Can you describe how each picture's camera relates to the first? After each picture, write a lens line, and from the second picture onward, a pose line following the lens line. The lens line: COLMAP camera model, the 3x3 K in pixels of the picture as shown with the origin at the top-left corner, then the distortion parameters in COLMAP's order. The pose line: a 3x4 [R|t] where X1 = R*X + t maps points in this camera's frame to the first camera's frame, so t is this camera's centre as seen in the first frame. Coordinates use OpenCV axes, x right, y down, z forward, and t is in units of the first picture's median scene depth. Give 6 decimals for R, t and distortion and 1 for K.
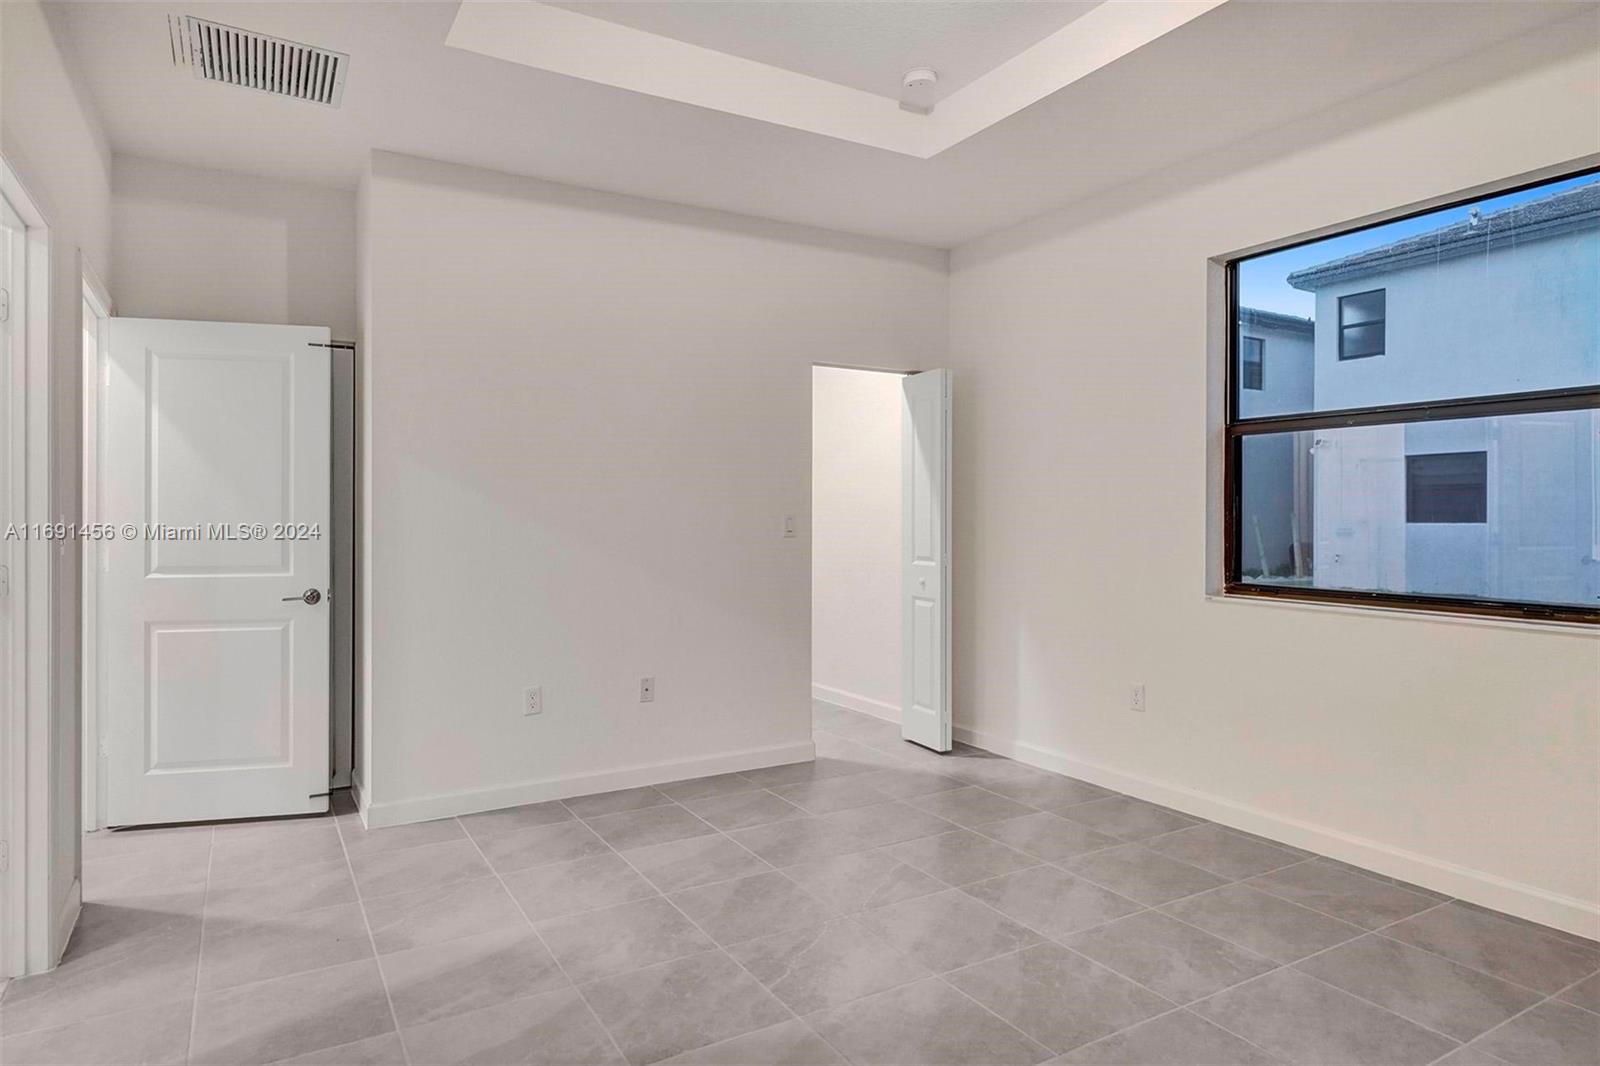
lens RADIAL K [[942.2, 0, 785.4], [0, 942.2, 527.2], [0, 0, 1]] dist [0.001554, -0.000387]
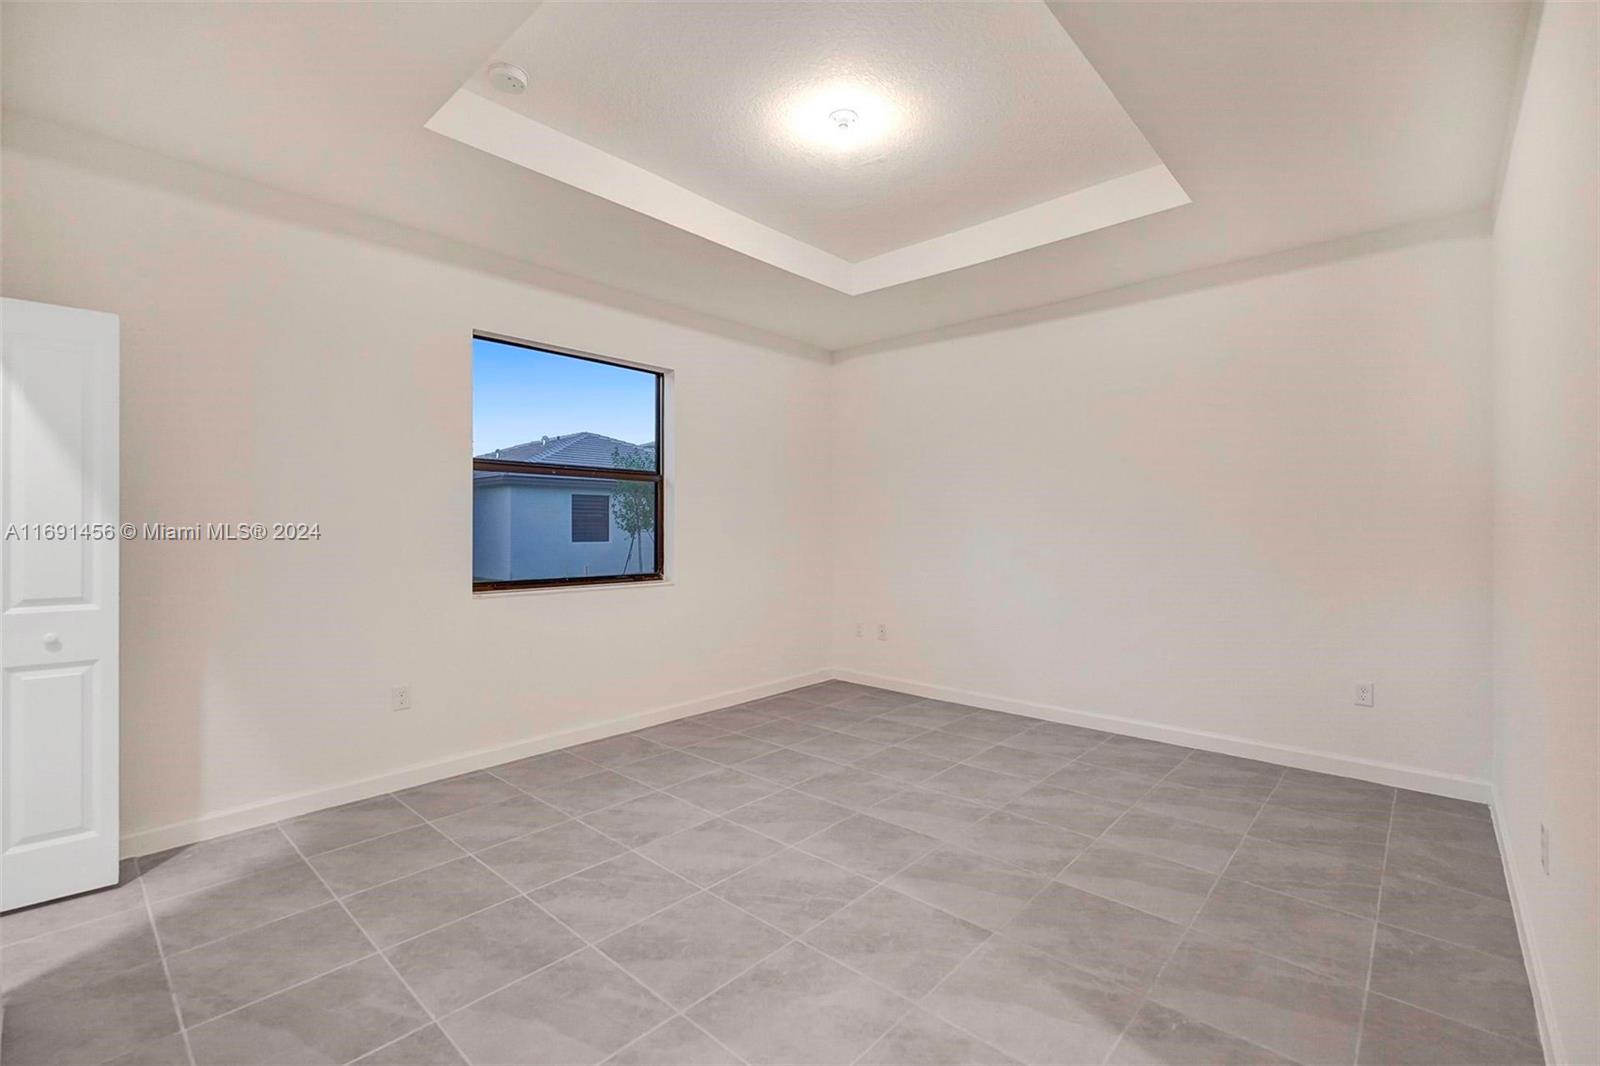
lens RADIAL K [[698.9, 0, 784.6], [0, 698.9, 533.3], [0, 0, 1]] dist [-0.002262, 0.000010]
pose [[-0.292785, -0.005205, 0.956164, -0.637258], [0.013996, 0.999855, 0.009728, -0.015879], [-0.956076, 0.016231, -0.292670, 0.962879]]
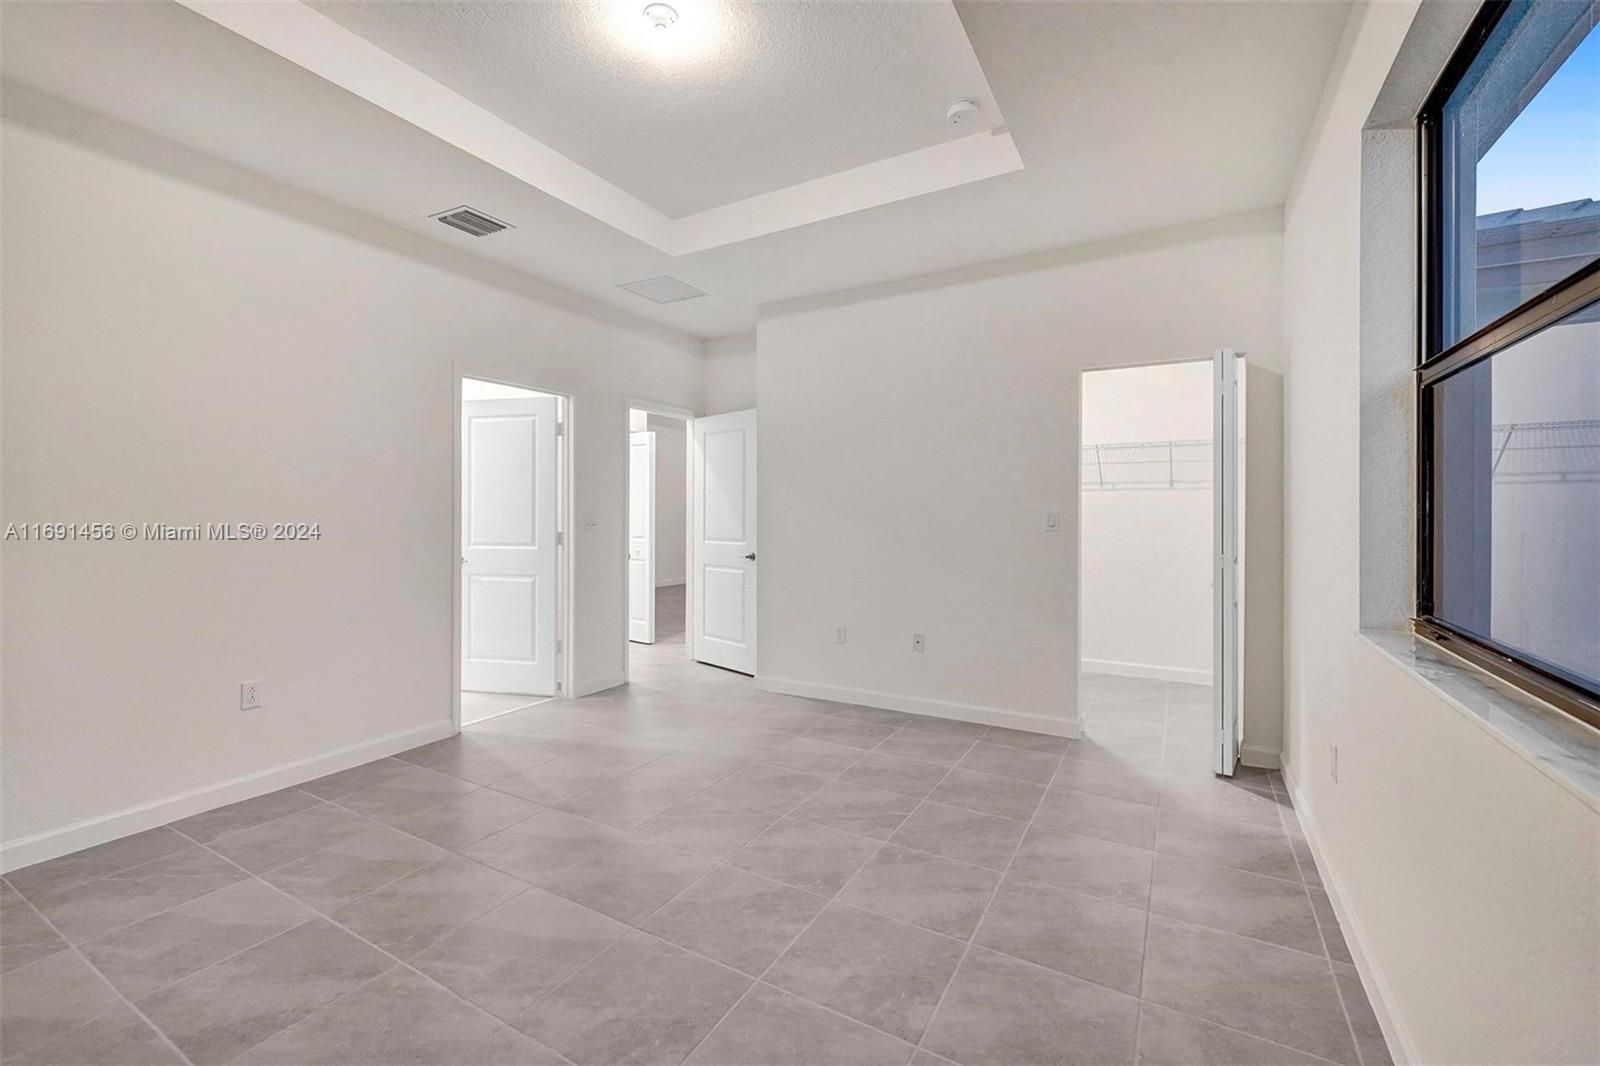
lens RADIAL K [[671.0, 0, 770.3], [0, 671.0, 521.0], [0, 0, 1]] dist [0.004504, -0.001058]
pose [[0.488083, 0.008474, -0.872756, 0.728992], [-0.011226, 0.999931, 0.003431, -0.000738], [0.872725, 0.008123, 0.488145, 0.439300]]
